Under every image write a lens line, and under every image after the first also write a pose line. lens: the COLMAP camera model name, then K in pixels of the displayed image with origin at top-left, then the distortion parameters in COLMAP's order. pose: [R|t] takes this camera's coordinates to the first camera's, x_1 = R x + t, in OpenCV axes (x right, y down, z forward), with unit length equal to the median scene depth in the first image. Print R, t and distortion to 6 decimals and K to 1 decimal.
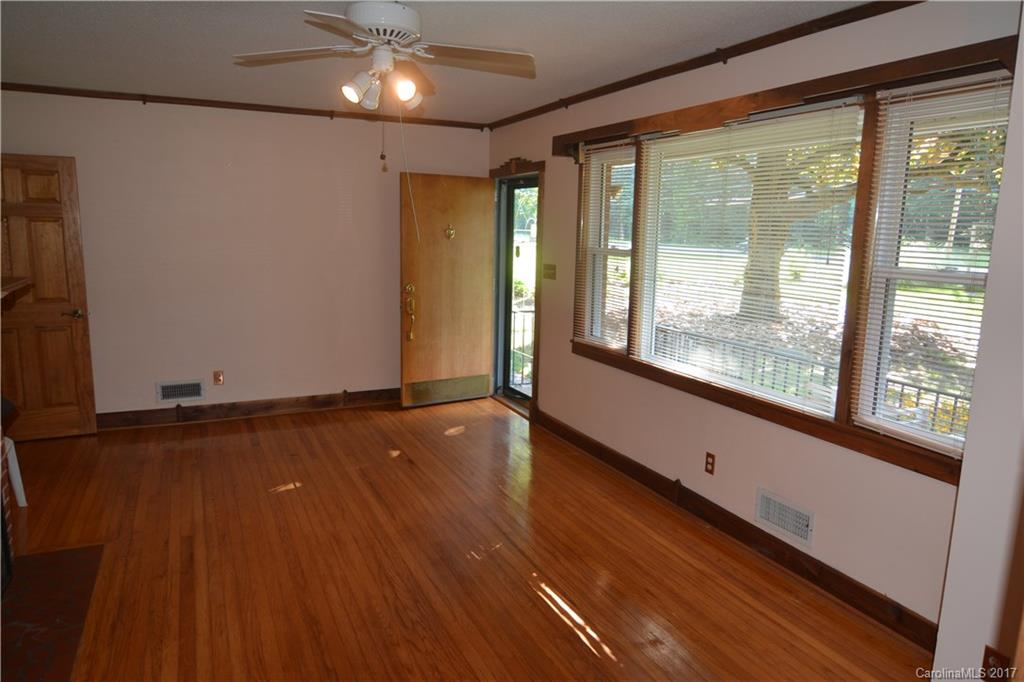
lens RADIAL K [[673.7, 0, 513.0], [0, 673.7, 339.6], [0, 0, 1]] dist [-0.000355, -0.007102]
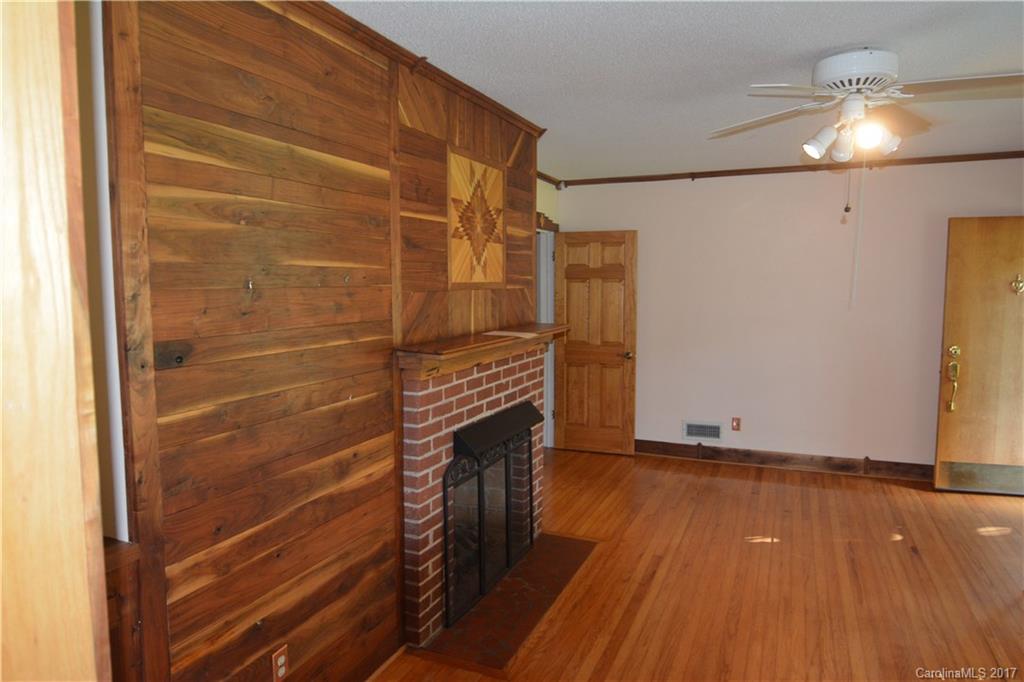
lens RADIAL K [[670.7, 0, 511.9], [0, 670.7, 342.1], [0, 0, 1]] dist [-0.007249, -0.000741]
pose [[0.660620, 0.047334, -0.749227, 0.123291], [-0.102762, 0.994318, -0.027791, -0.006430], [0.743654, 0.095352, 0.661730, 0.024231]]
